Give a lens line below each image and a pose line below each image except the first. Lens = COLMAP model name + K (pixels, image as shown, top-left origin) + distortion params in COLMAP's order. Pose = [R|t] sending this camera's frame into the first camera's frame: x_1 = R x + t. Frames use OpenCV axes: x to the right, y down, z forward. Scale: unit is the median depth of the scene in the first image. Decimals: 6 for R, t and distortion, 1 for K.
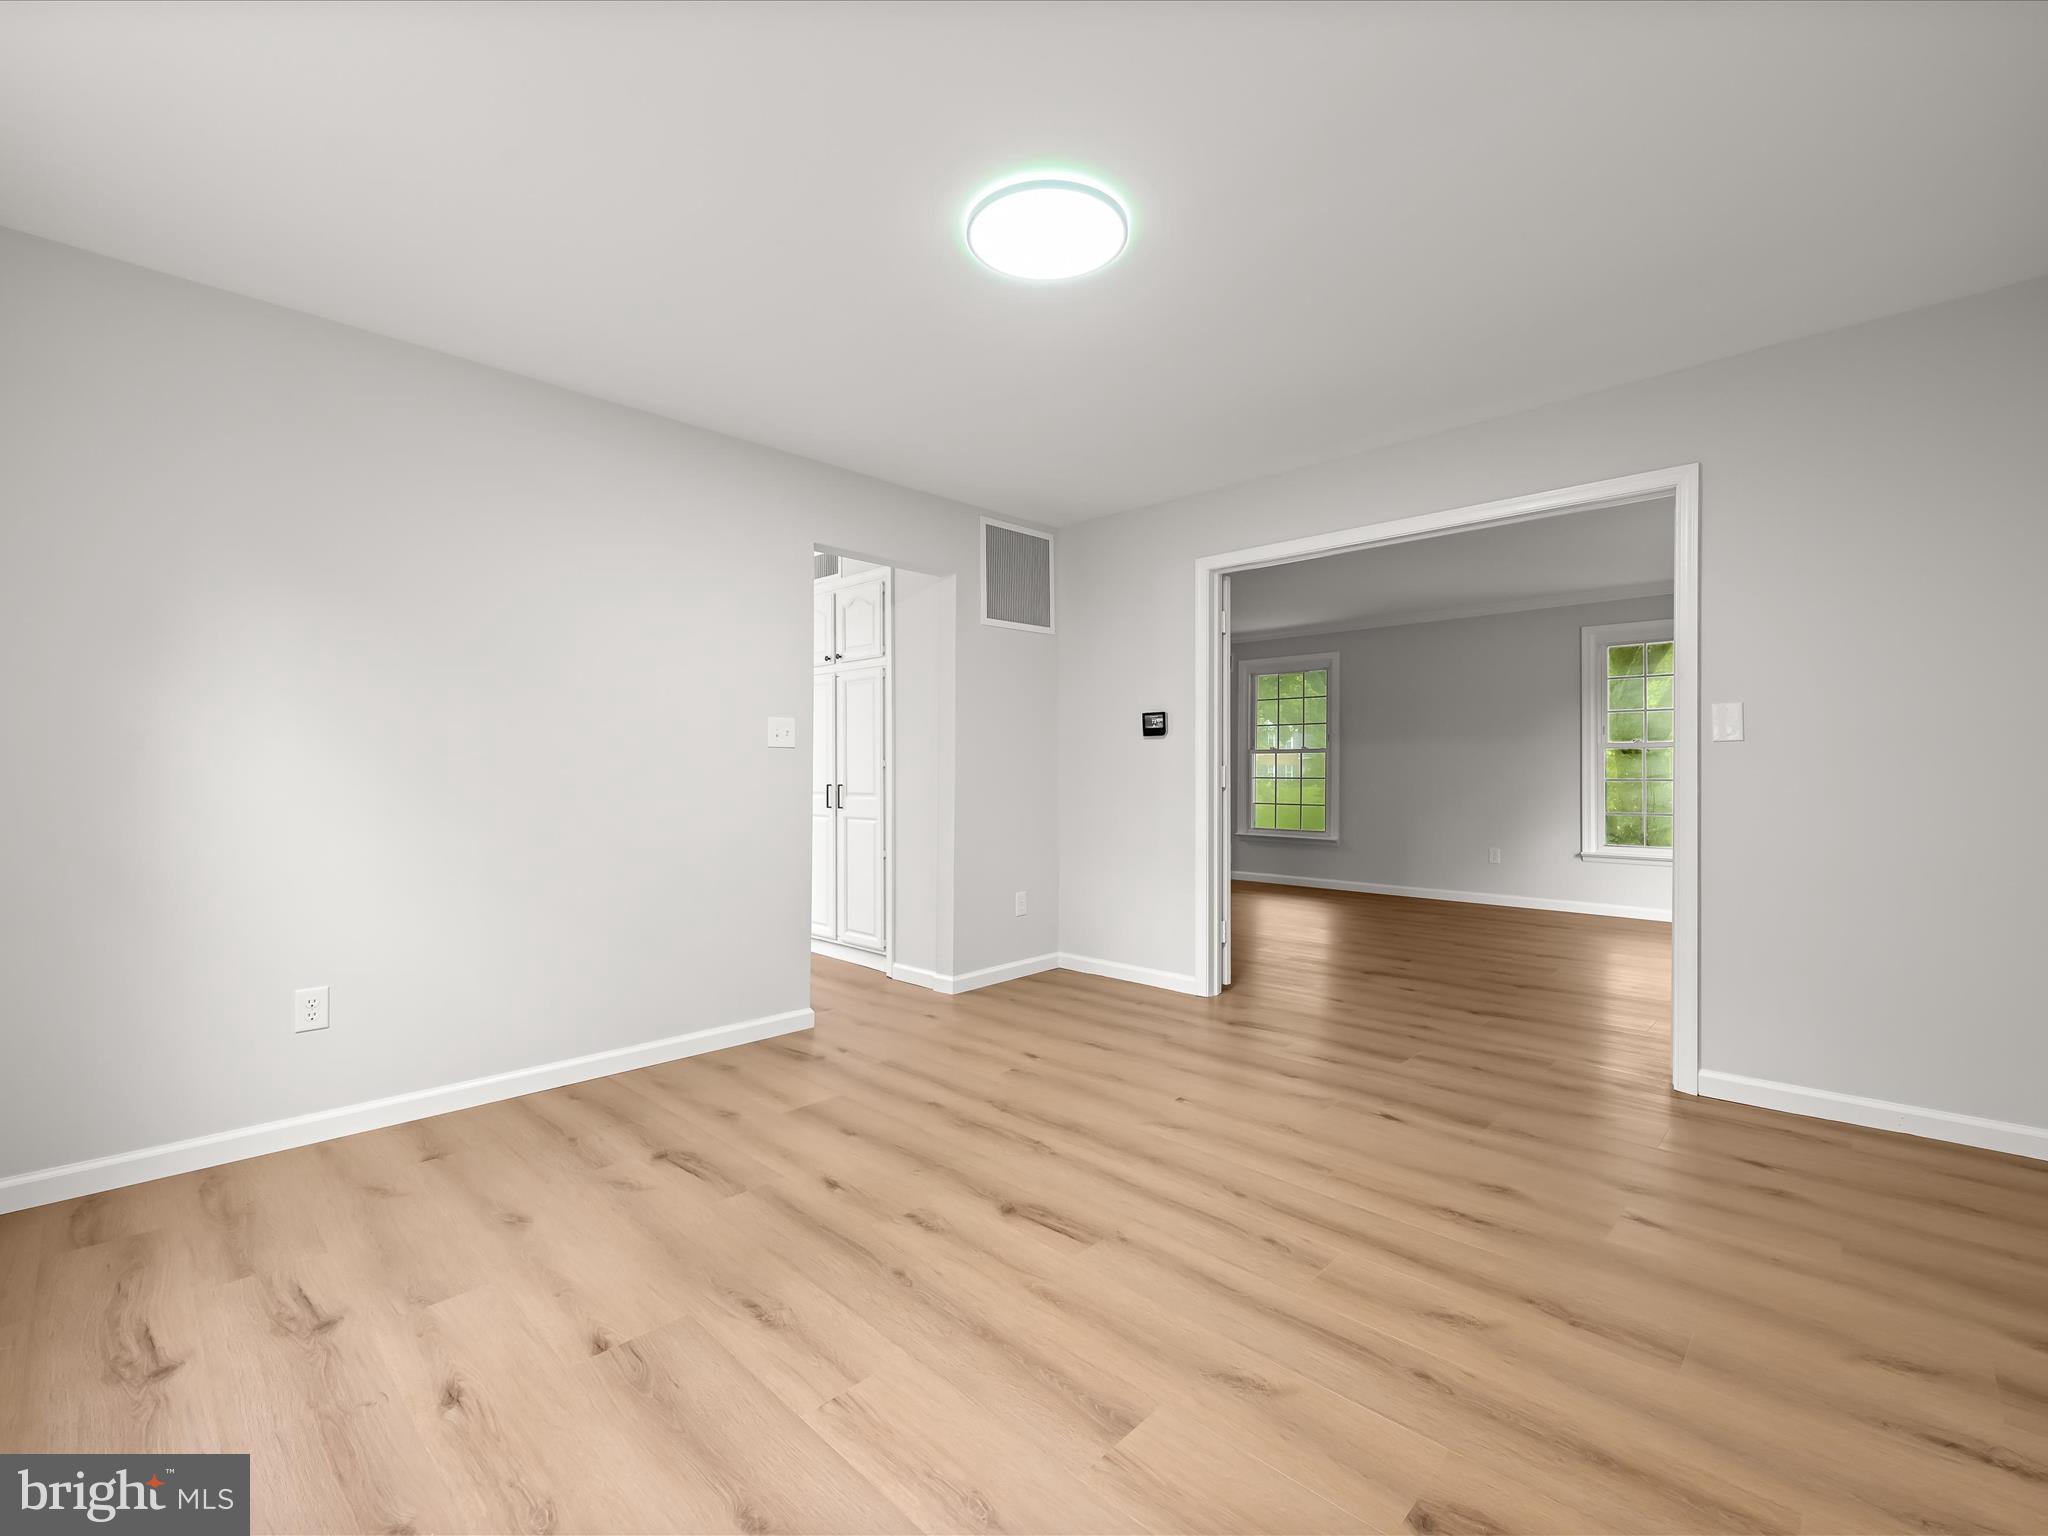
lens RADIAL K [[887.4, 0, 1031.5], [0, 887.4, 773.1], [0, 0, 1]] dist [-0.002715, -0.000550]
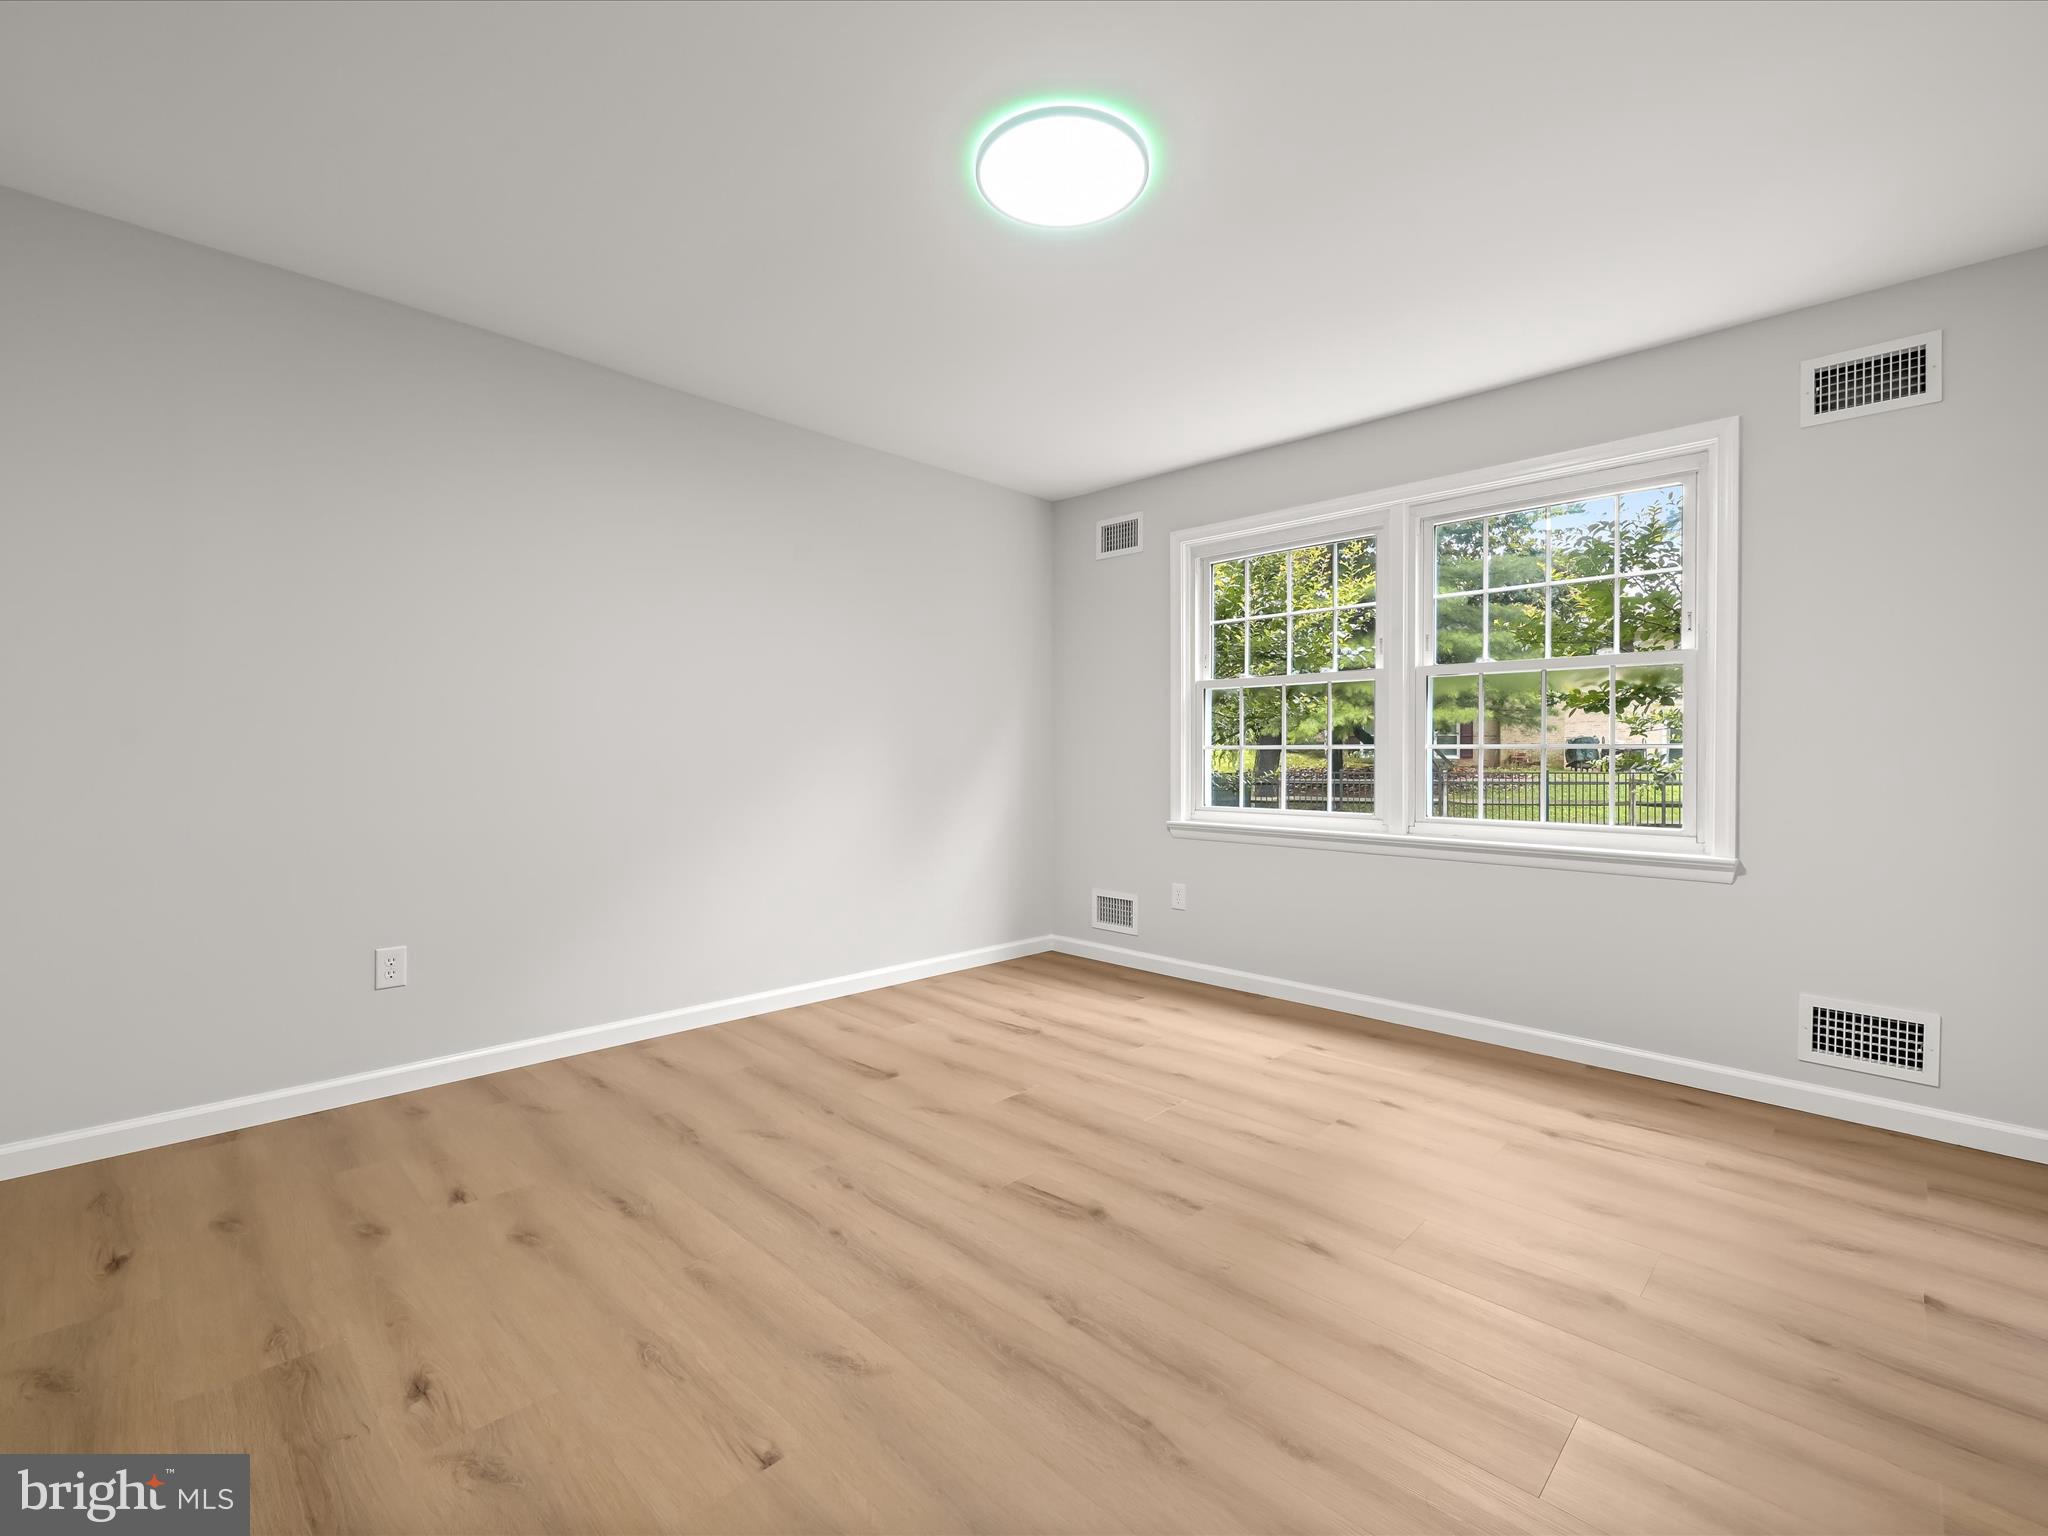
lens RADIAL K [[905.3, 0, 1026.5], [0, 905.3, 764.3], [0, 0, 1]] dist [-0.000442, 0.000216]
pose [[-0.999940, -0.004836, 0.009847, 0.041082], [-0.004720, 0.999919, 0.011801, 0.002707], [-0.009904, 0.011753, -0.999882, 1.914900]]
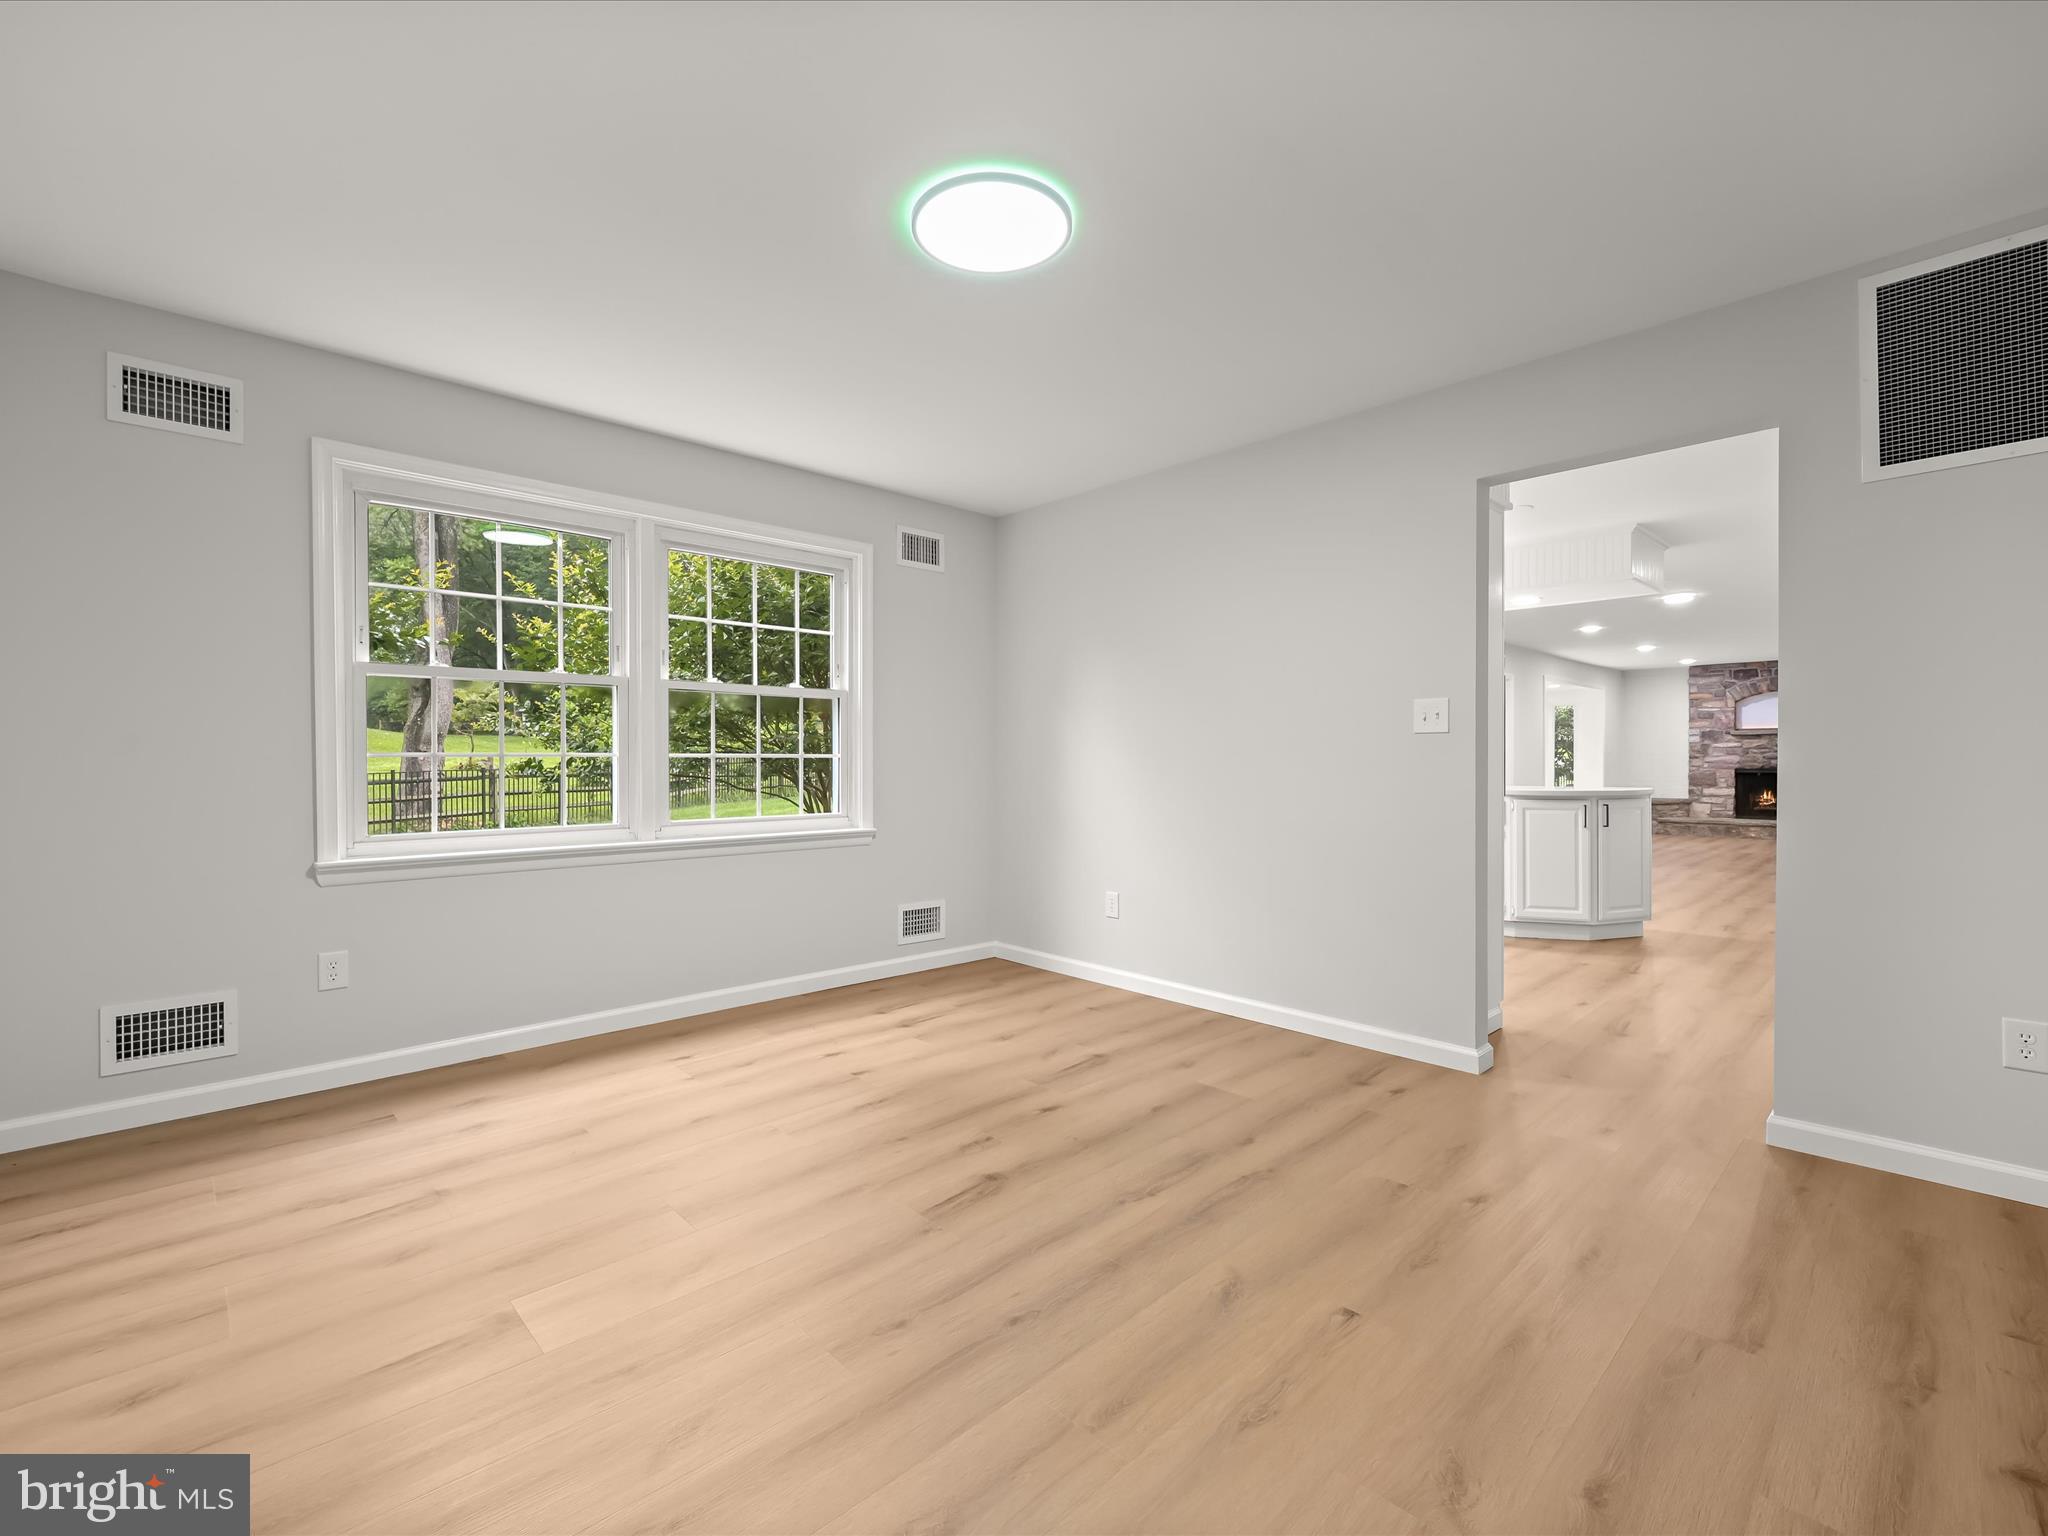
lens RADIAL K [[905.3, 0, 1026.5], [0, 905.3, 764.3], [0, 0, 1]] dist [-0.000442, 0.000216]
pose [[-0.040454, 0.004620, -0.999171, 1.021838], [-0.000008, 0.999989, 0.004624, -0.003707], [0.999181, 0.000195, -0.040454, 1.058572]]
